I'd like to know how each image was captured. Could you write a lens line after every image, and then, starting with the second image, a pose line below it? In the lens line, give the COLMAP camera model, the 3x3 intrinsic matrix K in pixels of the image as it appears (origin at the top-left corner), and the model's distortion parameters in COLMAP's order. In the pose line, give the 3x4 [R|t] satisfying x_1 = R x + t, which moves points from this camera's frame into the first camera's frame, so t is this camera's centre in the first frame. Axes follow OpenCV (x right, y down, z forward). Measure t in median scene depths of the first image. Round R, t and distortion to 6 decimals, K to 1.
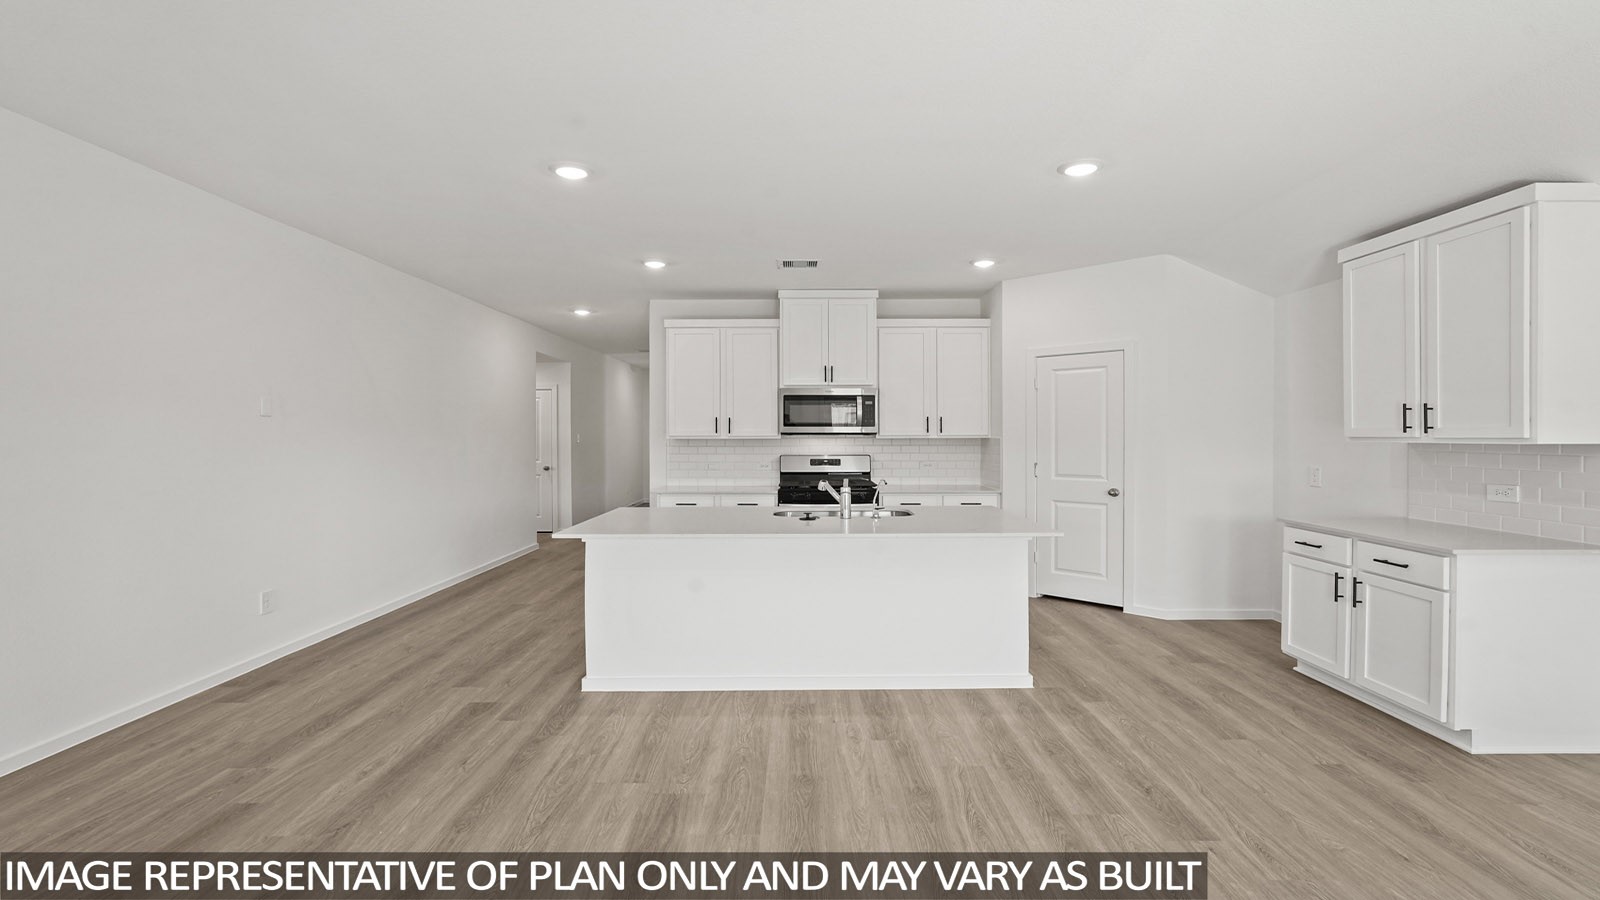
lens RADIAL K [[705.2, 0, 805.0], [0, 705.2, 443.2], [0, 0, 1]] dist [-0.013160, 0.003300]
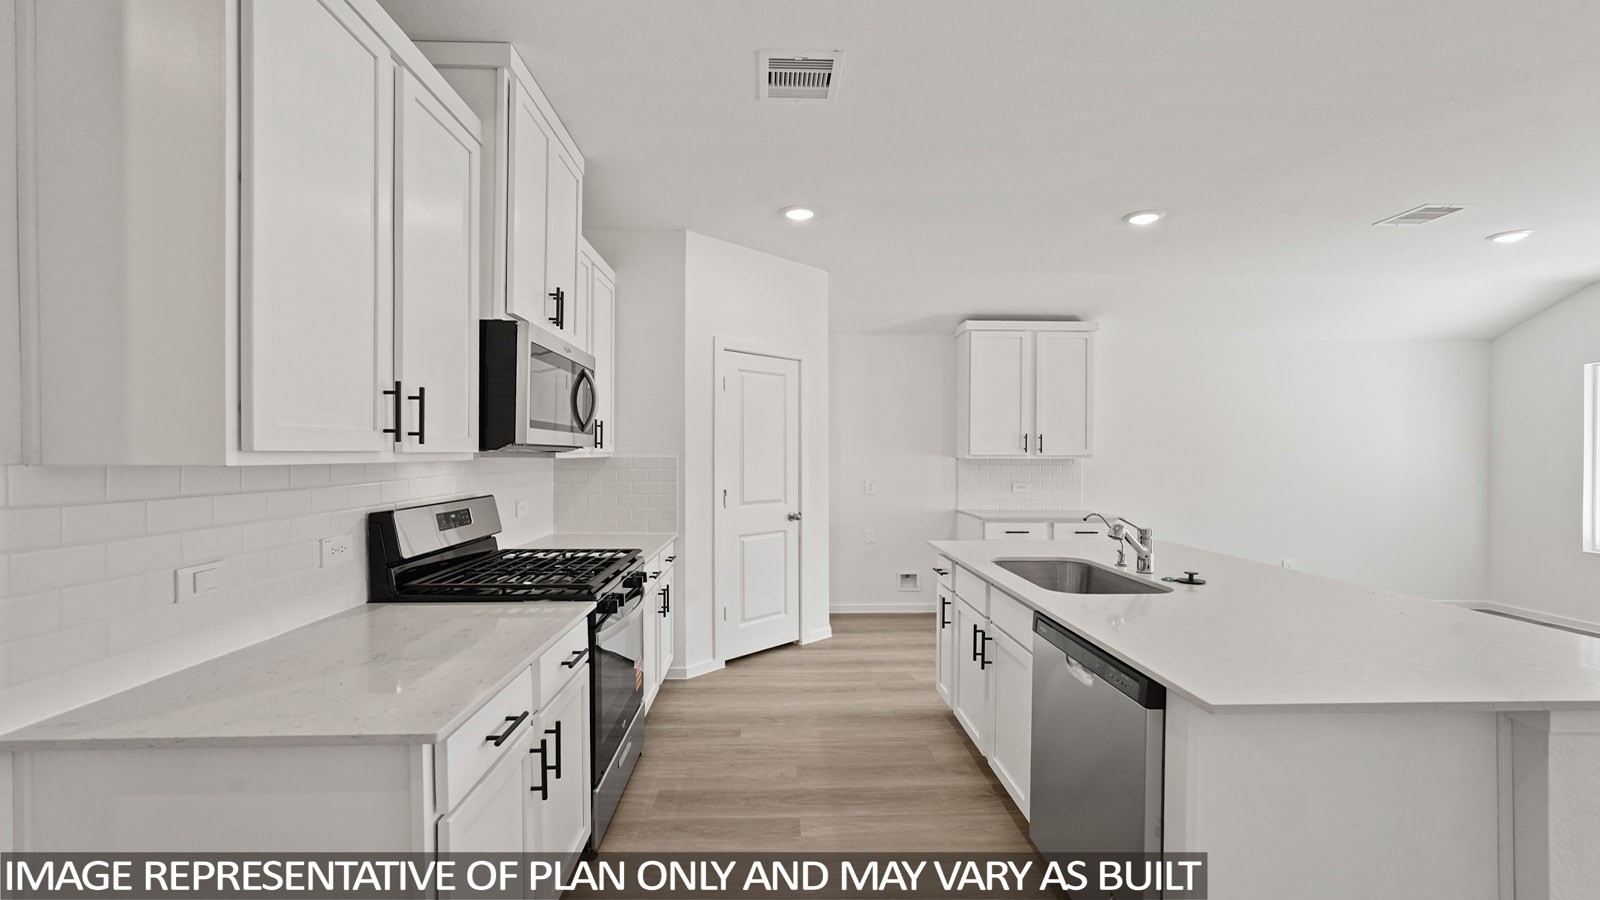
lens RADIAL K [[705.2, 0, 806.0], [0, 705.2, 459.2], [0, 0, 1]] dist [-0.013160, 0.003300]
pose [[-0.035452, -0.007100, 0.999346, -0.684160], [0.010121, 0.999921, 0.007463, -0.015050], [-0.999320, 0.010379, -0.035377, 1.497903]]
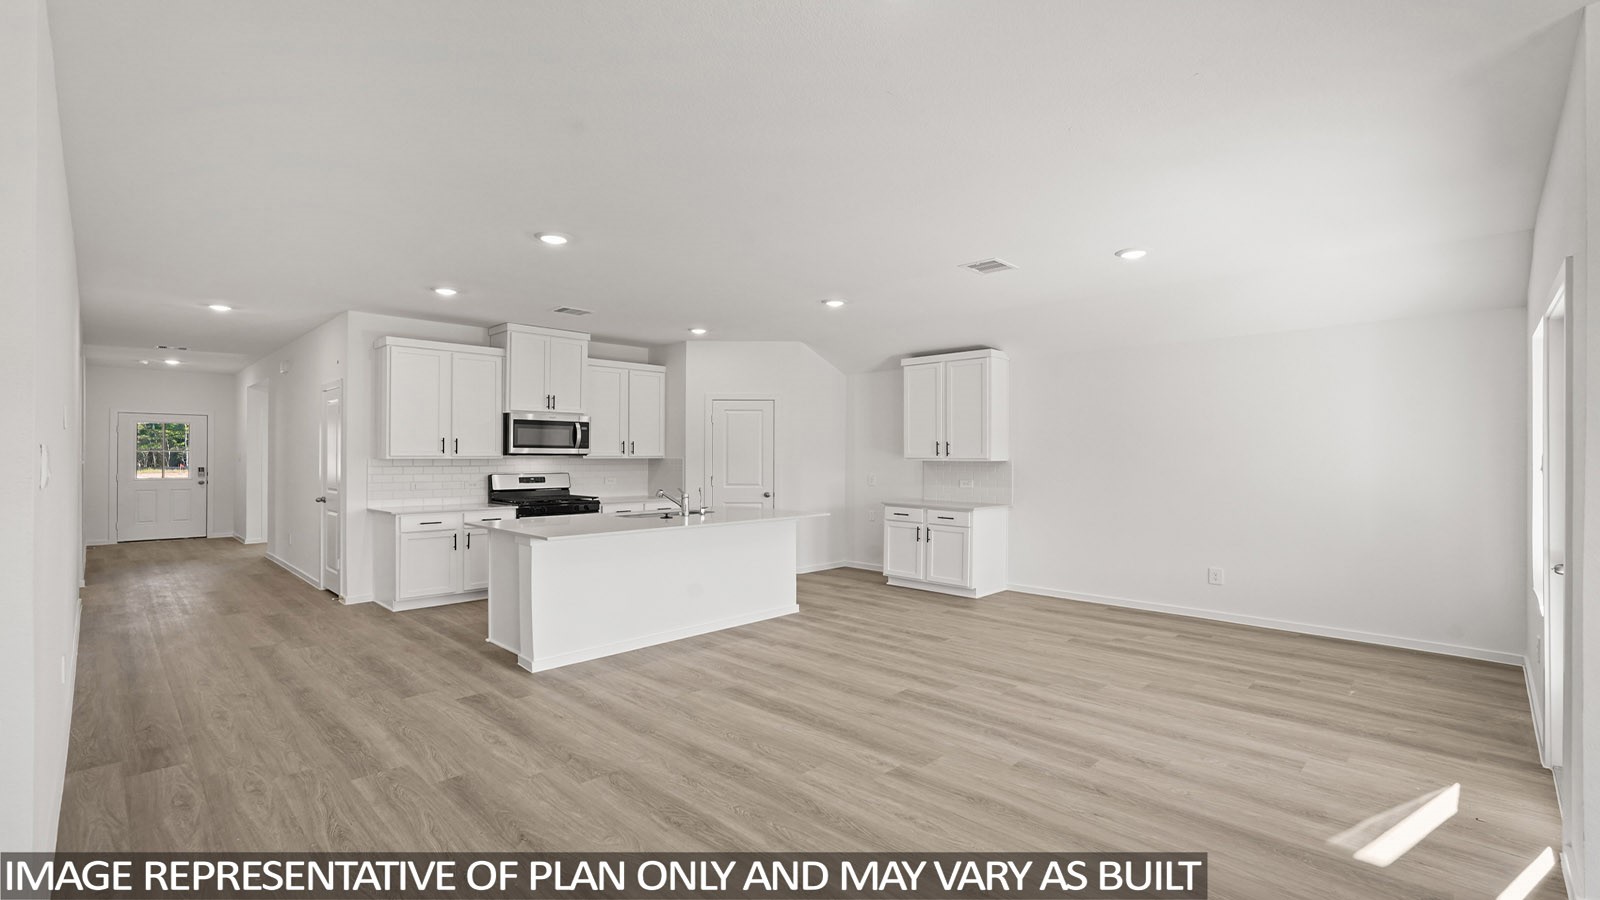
lens RADIAL K [[705.2, 0, 796.1], [0, 705.2, 466.3], [0, 0, 1]] dist [-0.013160, 0.003300]
pose [[0.702088, -0.007254, 0.712053, -0.863921], [0.004882, 0.999974, 0.005373, 0.002460], [-0.712073, -0.000296, 0.702105, -0.144178]]
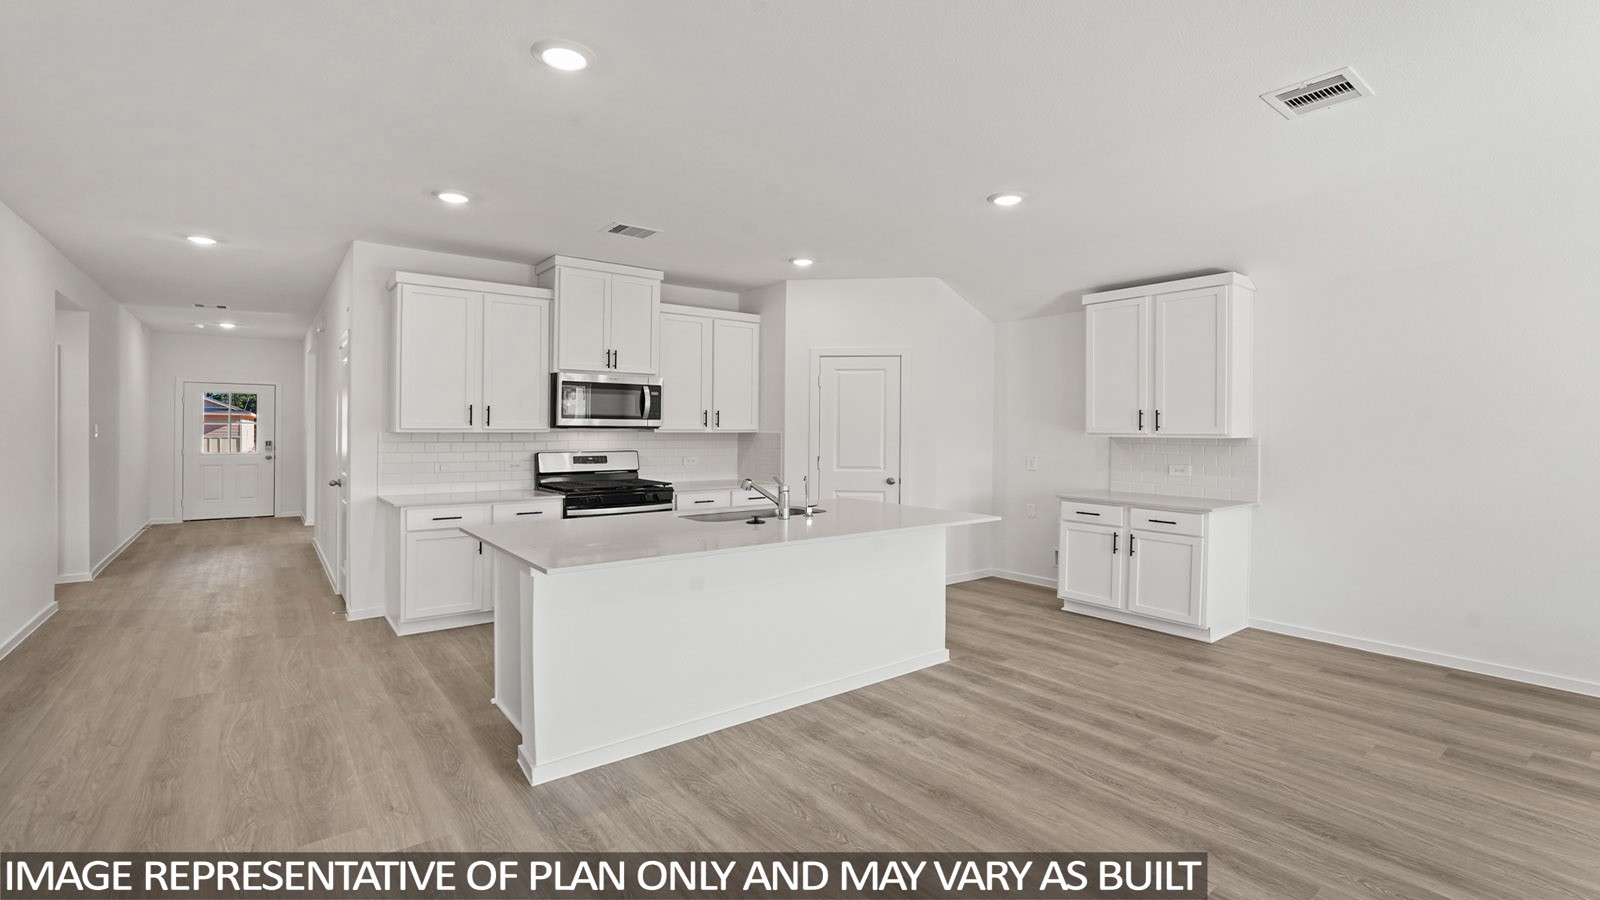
lens RADIAL K [[705.2, 0, 797.2], [0, 705.2, 441.2], [0, 0, 1]] dist [-0.013160, 0.003300]
pose [[0.793280, -0.004122, 0.608843, -0.550211], [0.000948, 0.999984, 0.005535, -0.001305], [-0.608857, -0.003814, 0.793271, 0.279207]]
